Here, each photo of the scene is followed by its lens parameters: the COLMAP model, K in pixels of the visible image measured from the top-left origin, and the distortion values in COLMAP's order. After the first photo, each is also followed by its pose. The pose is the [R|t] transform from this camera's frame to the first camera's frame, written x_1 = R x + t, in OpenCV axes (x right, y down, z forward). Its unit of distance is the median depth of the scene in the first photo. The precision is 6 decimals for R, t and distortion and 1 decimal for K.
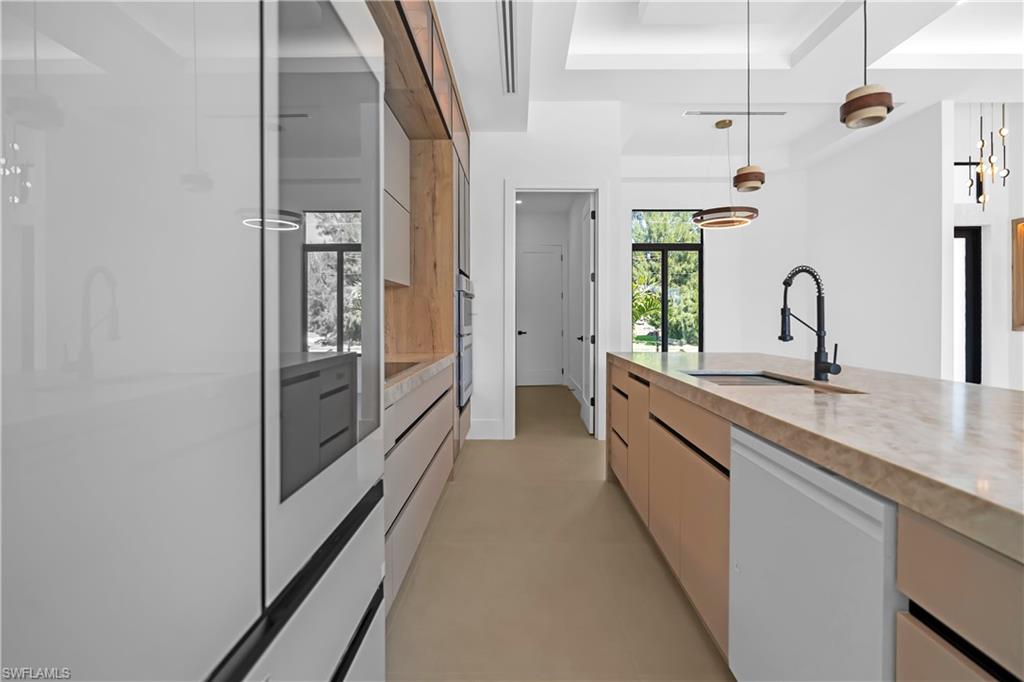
lens RADIAL K [[460.1, 0, 517.8], [0, 460.1, 316.7], [0, 0, 1]] dist [-0.002831, -0.000070]
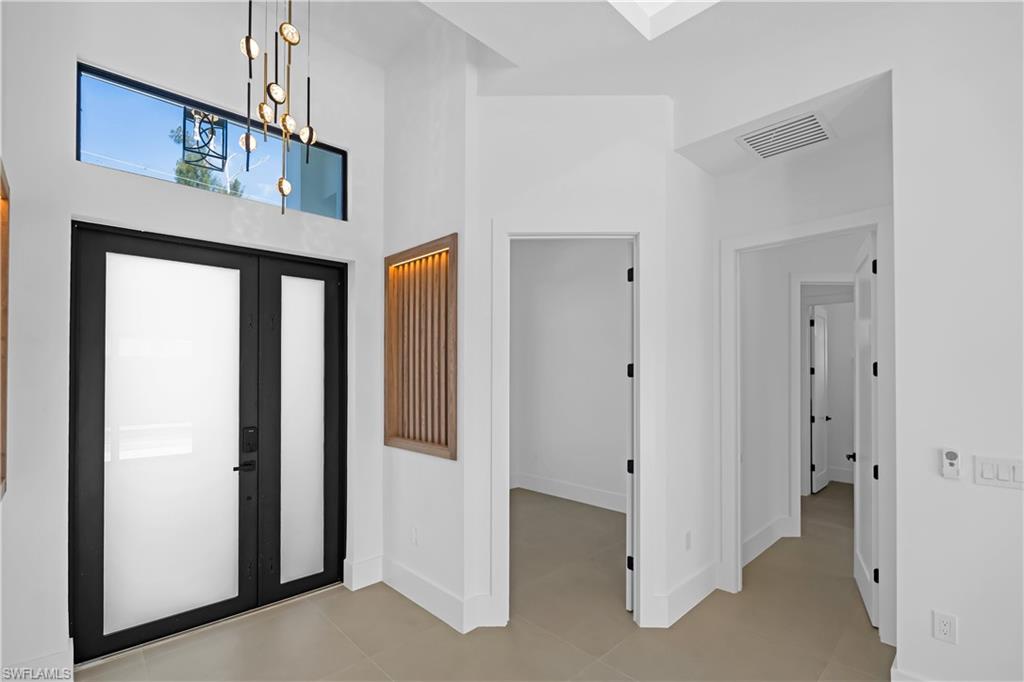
lens RADIAL K [[459.6, 0, 514.8], [0, 459.6, 367.4], [0, 0, 1]] dist [-0.002205, -0.000111]
pose [[0.712824, 0.005658, 0.701320, 0.967920], [0.001967, 0.999947, -0.010066, -0.077905], [-0.701340, 0.008554, 0.712775, 0.568523]]
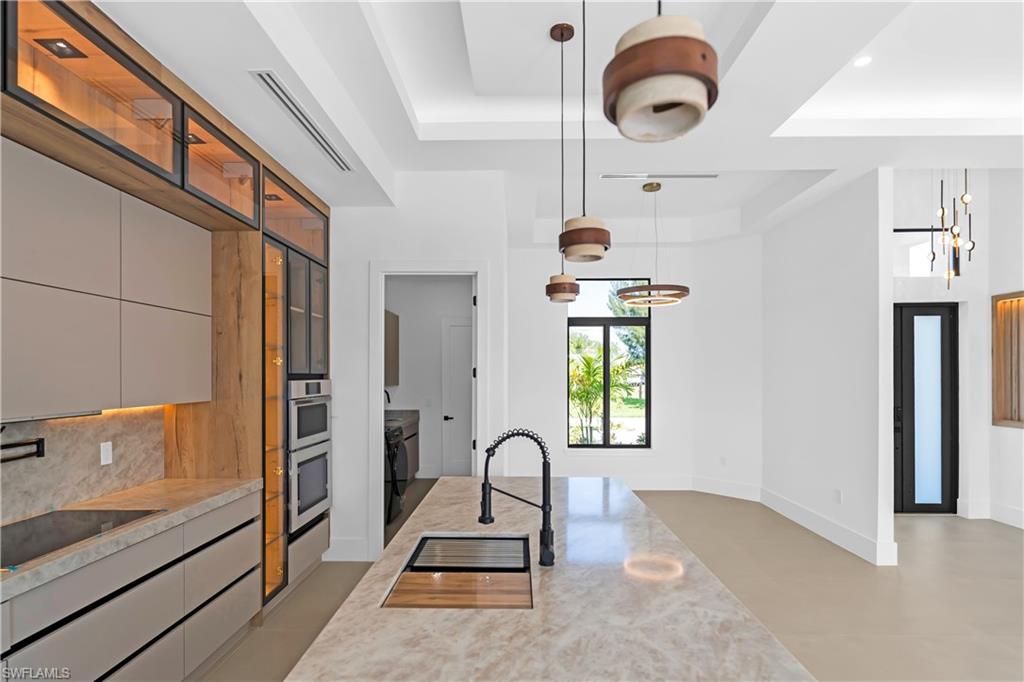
lens RADIAL K [[521.9, 0, 511.0], [0, 521.9, 373.1], [0, 0, 1]] dist [-0.000765, -0.000790]
pose [[0.999912, -0.000717, -0.013283, 0.239618], [0.000685, 0.999997, -0.002405, -0.081108], [0.013285, 0.002396, 0.999909, 0.019386]]
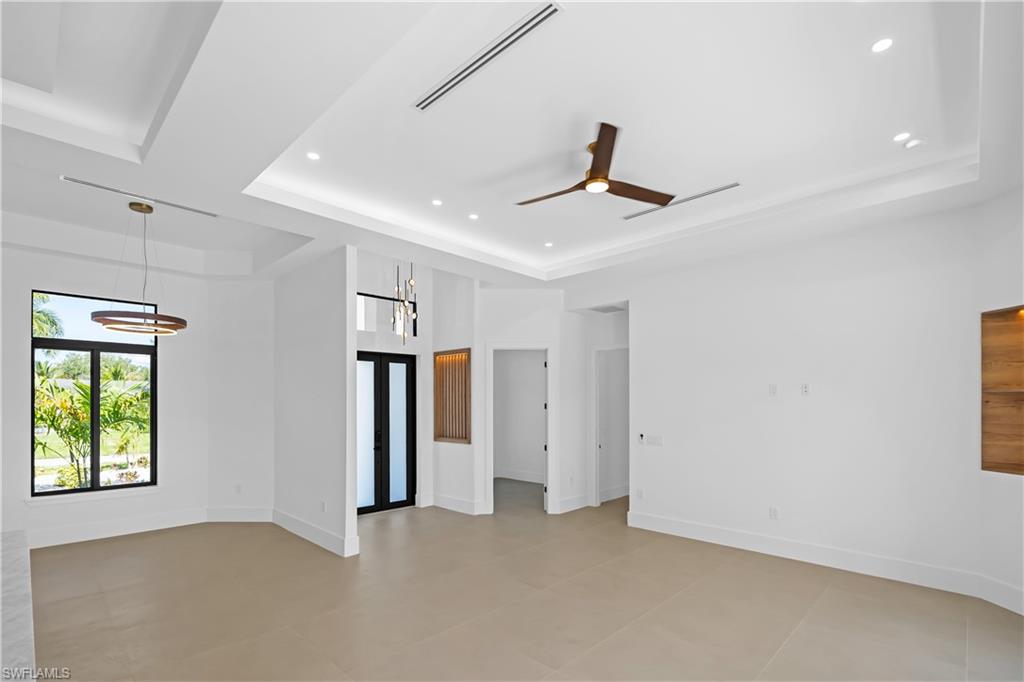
lens RADIAL K [[472.1, 0, 513.5], [0, 472.1, 402.2], [0, 0, 1]] dist [-0.002998, -0.000281]
pose [[0.691954, 0.001180, 0.721941, 0.370516], [0.001970, 0.999992, -0.003522, -0.087180], [-0.721939, 0.003859, 0.691946, -0.058210]]
